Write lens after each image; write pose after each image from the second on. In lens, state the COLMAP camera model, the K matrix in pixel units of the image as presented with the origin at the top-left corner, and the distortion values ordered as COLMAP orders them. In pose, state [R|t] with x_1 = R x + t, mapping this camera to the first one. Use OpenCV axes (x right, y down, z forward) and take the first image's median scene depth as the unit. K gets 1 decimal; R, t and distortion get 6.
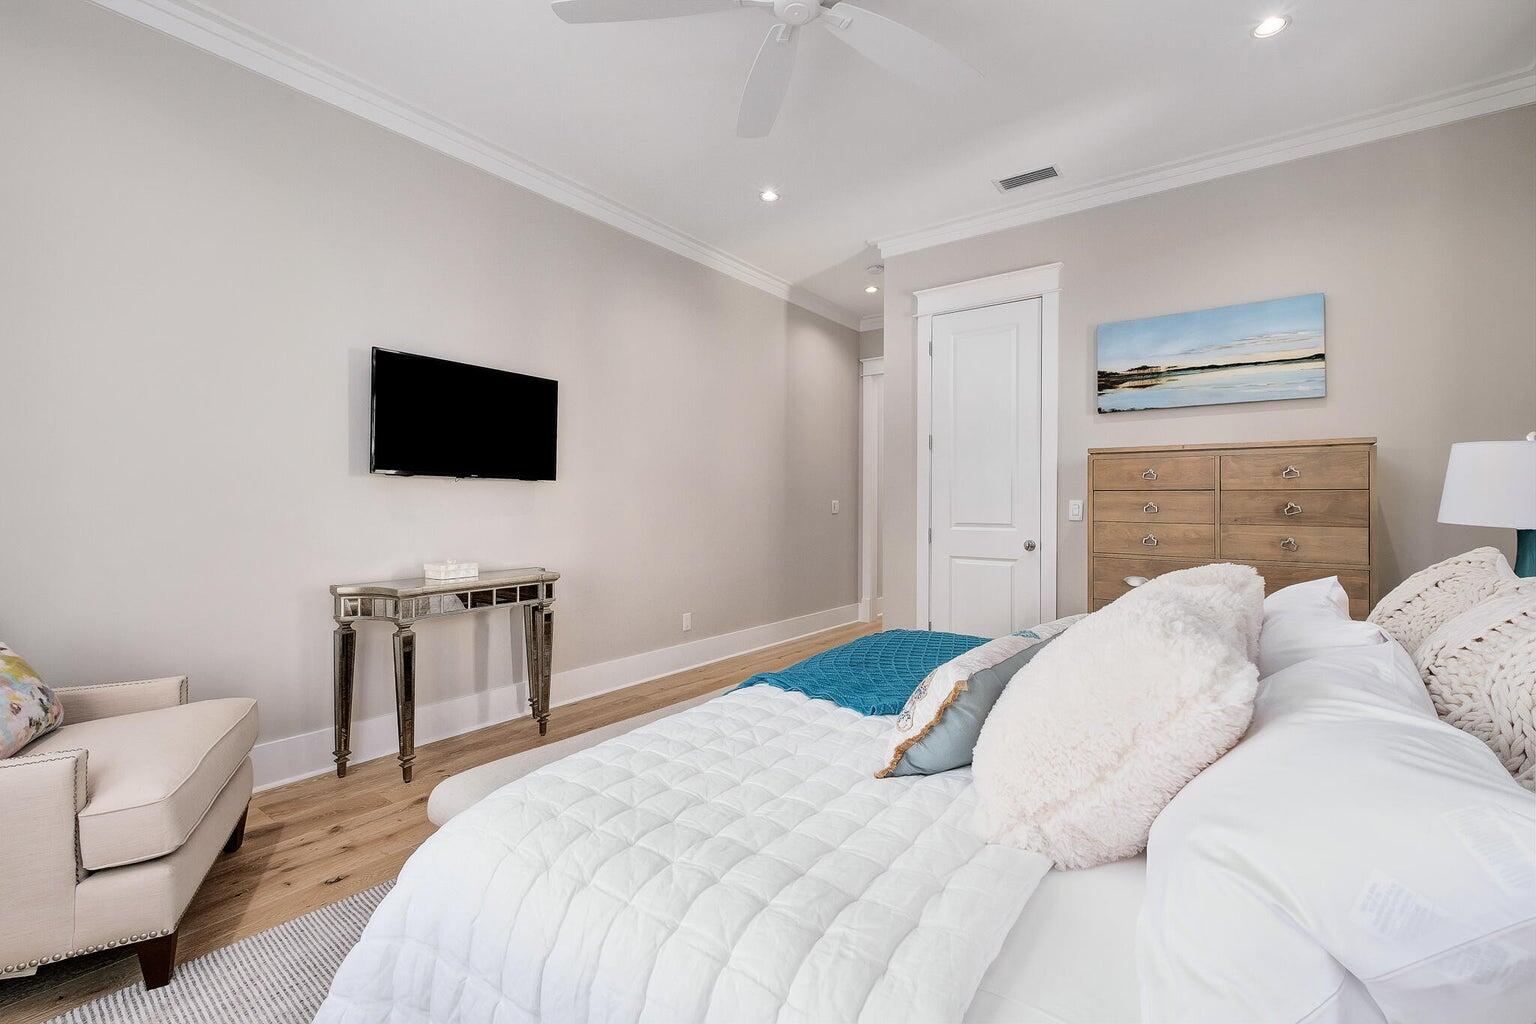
lens RADIAL K [[671.6, 0, 767.8], [0, 671.6, 504.0], [0, 0, 1]] dist [0.001916, 0.000152]
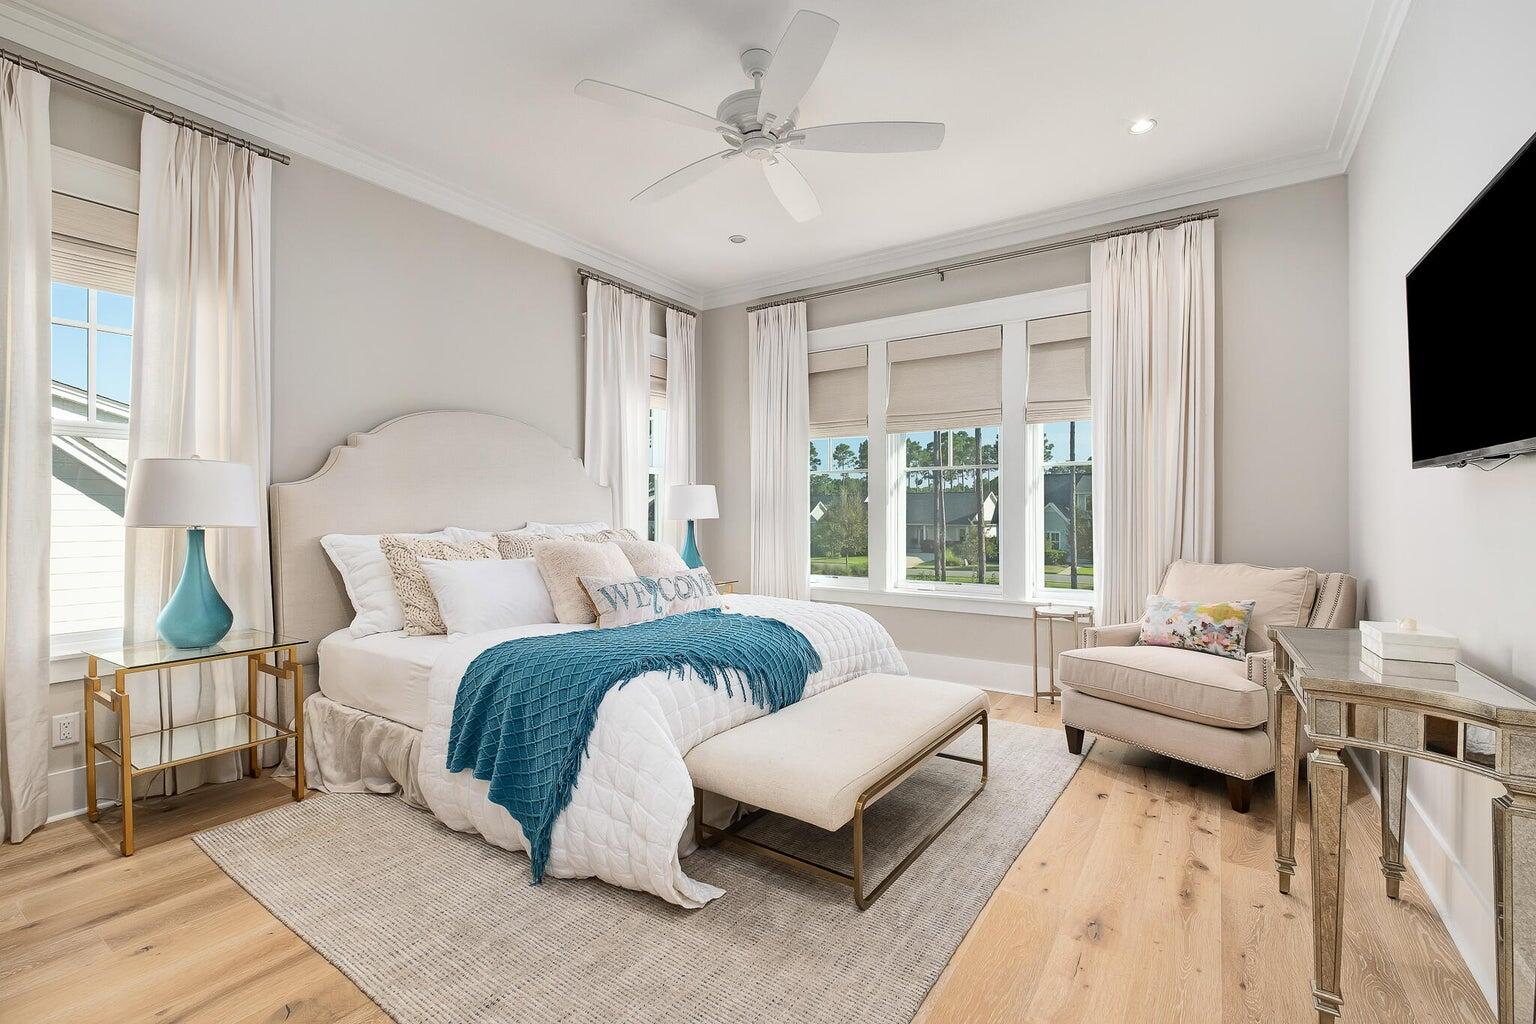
lens RADIAL K [[671.6, 0, 768.4], [0, 671.6, 509.4], [0, 0, 1]] dist [0.001916, 0.000152]
pose [[-0.996431, 0.003722, -0.084331, 0.129821], [0.001999, 0.999788, 0.020502, -0.042224], [0.084389, 0.020260, -0.996227, 2.177924]]
